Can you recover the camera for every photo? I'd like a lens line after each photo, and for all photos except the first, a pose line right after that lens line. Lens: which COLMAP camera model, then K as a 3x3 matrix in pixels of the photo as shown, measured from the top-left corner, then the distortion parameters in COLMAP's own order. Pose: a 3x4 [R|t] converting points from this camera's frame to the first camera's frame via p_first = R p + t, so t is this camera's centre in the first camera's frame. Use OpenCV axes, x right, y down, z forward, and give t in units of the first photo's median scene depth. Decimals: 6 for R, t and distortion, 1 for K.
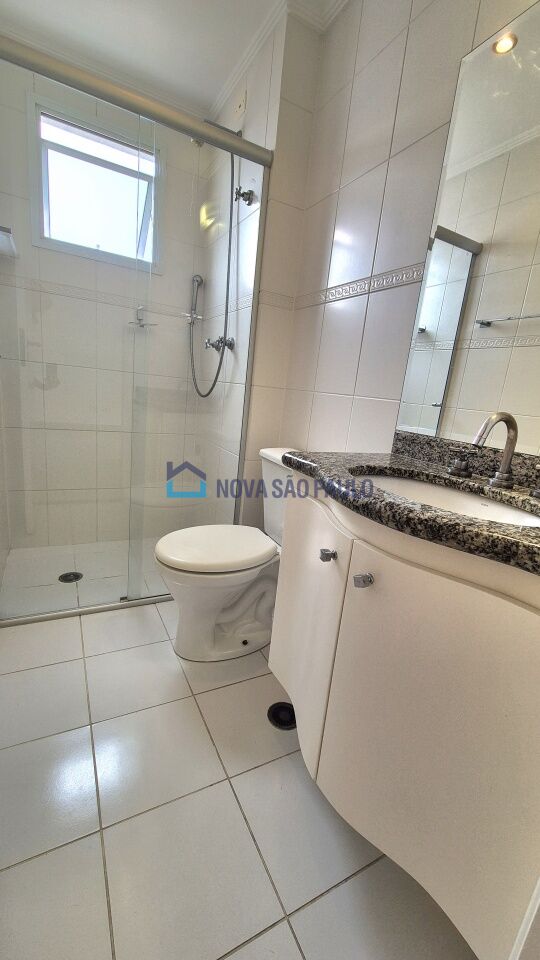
lens RADIAL K [[389.8, 0, 270.0], [0, 389.8, 480.0], [0, 0, 1]] dist [-0.000391, -0.000028]
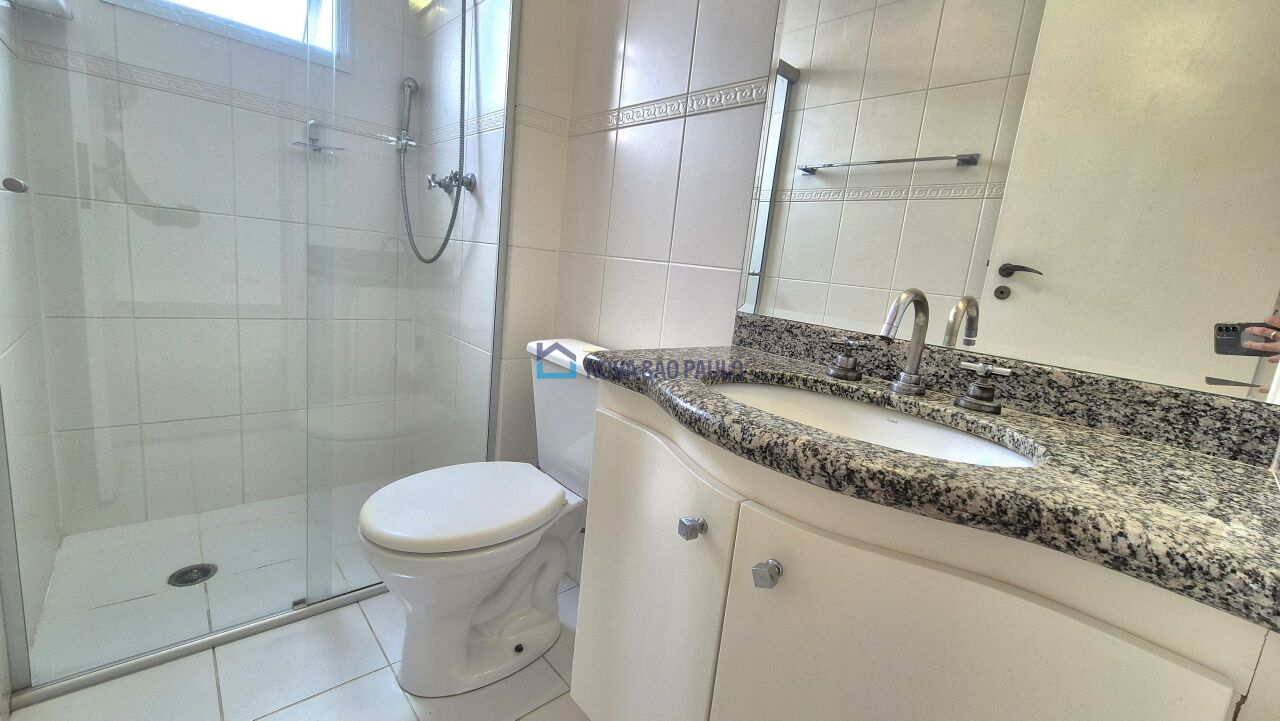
lens RADIAL K [[518.6, 0, 642.1], [0, 518.6, 353.5], [0, 0, 1]] dist [-0.000833, -0.000266]
pose [[0.969364, -0.040549, 0.242258, -0.088127], [0.048682, 0.998431, -0.027676, -0.046699], [-0.240755, 0.038622, 0.969817, 0.185398]]
